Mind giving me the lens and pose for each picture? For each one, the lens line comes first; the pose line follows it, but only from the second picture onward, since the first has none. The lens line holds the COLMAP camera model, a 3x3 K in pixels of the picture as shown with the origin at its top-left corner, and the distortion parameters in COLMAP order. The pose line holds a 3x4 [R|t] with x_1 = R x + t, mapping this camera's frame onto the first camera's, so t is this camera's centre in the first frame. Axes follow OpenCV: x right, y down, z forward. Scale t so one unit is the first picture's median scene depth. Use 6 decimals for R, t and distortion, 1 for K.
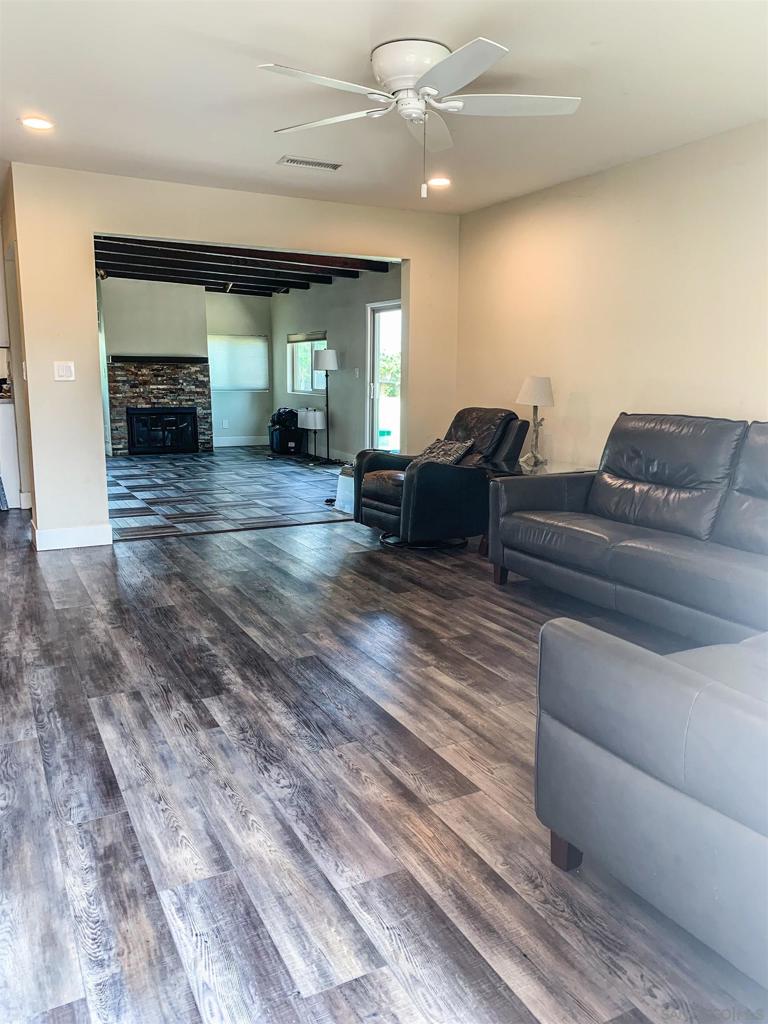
lens RADIAL K [[765.9, 0, 390.8], [0, 765.9, 497.7], [0, 0, 1]] dist [0.072403, -0.076722]
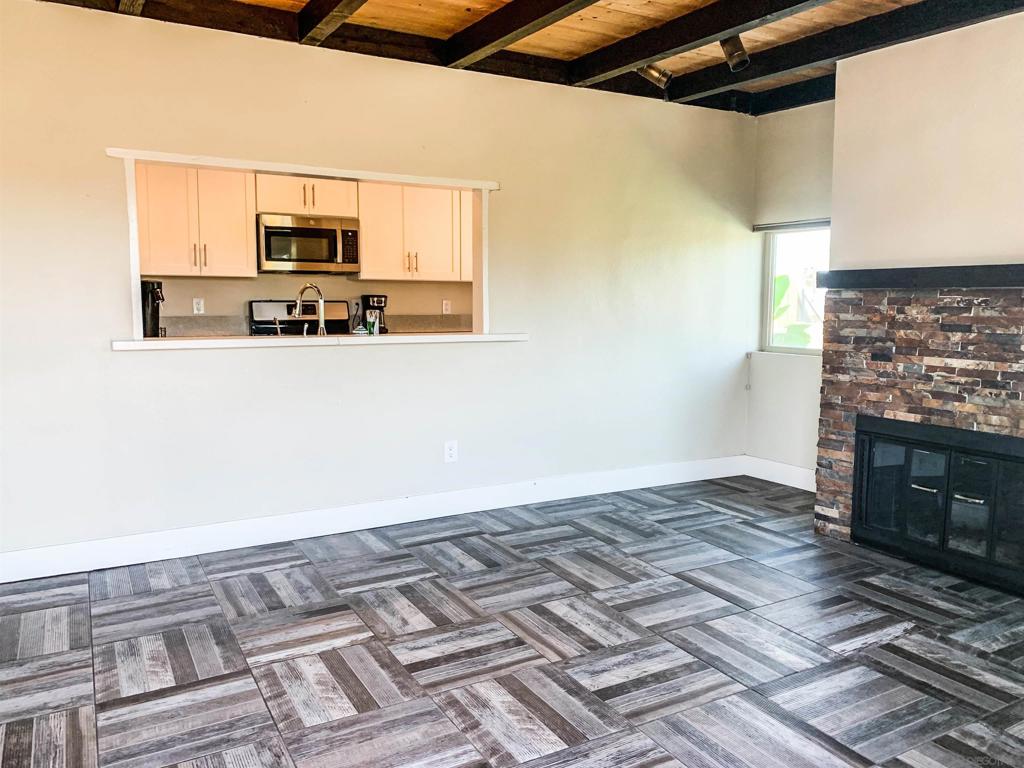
lens RADIAL K [[776.5, 0, 512.0], [0, 776.5, 384.0], [0, 0, 1]] dist [0.064207, -0.064098]
pose [[0.015846, 0.106915, -0.994142, 0.014207], [-0.159363, 0.981827, 0.103051, -0.139228], [0.987093, 0.156797, 0.032596, 0.812593]]
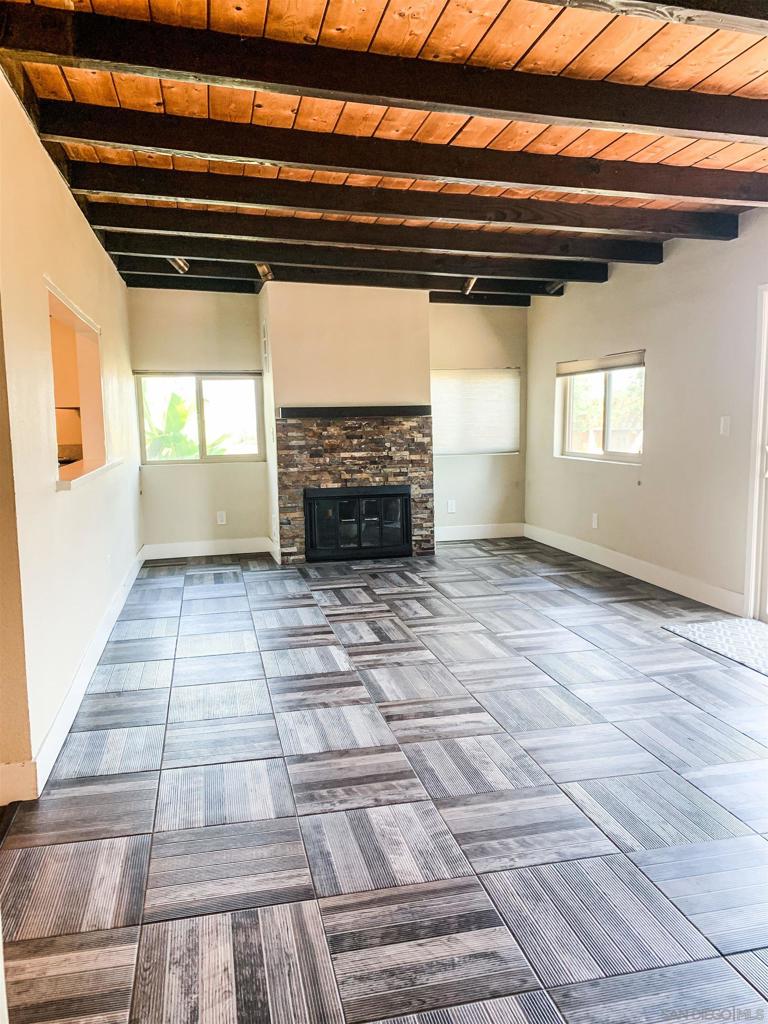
lens RADIAL K [[758.9, 0, 377.4], [0, 758.9, 513.0], [0, 0, 1]] dist [0.056141, -0.006631]
pose [[0.961670, 0.011867, -0.273951, -0.112414], [-0.020583, 0.999369, -0.028962, -0.078511], [0.273435, 0.033491, 0.961307, 0.413085]]
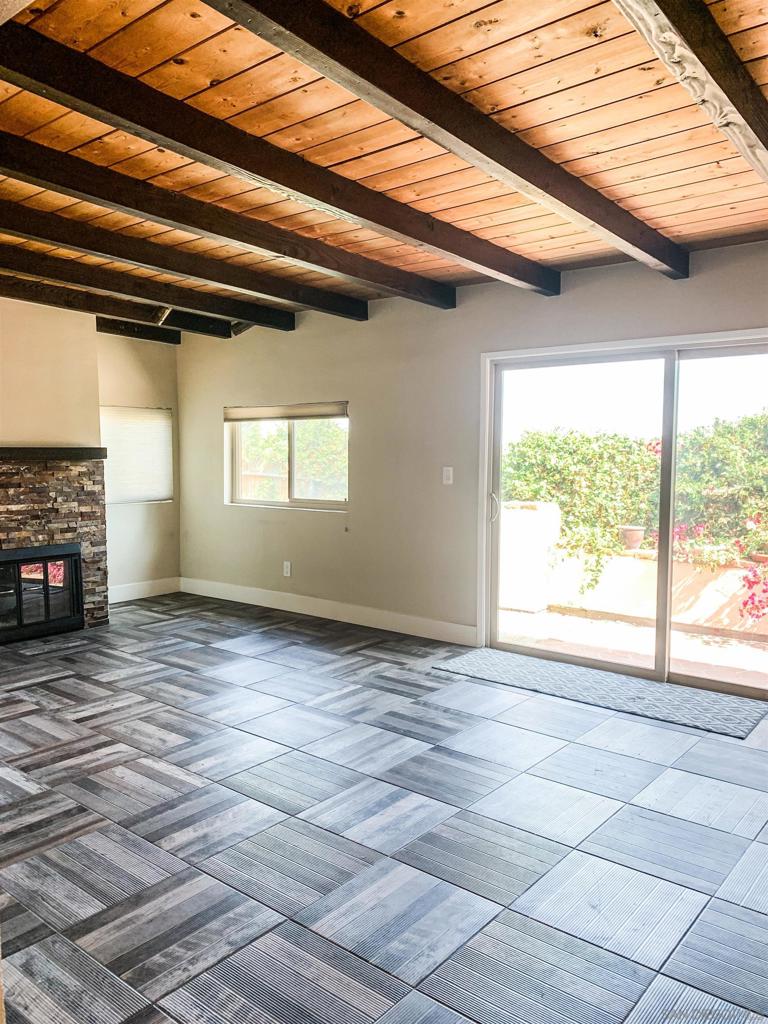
lens RADIAL K [[758.9, 0, 377.4], [0, 758.9, 513.0], [0, 0, 1]] dist [0.056141, -0.006631]
pose [[0.927918, -0.034197, 0.371212, -0.264114], [0.064612, 0.995466, -0.069807, -0.090906], [-0.367141, 0.088760, 0.925921, 0.461720]]
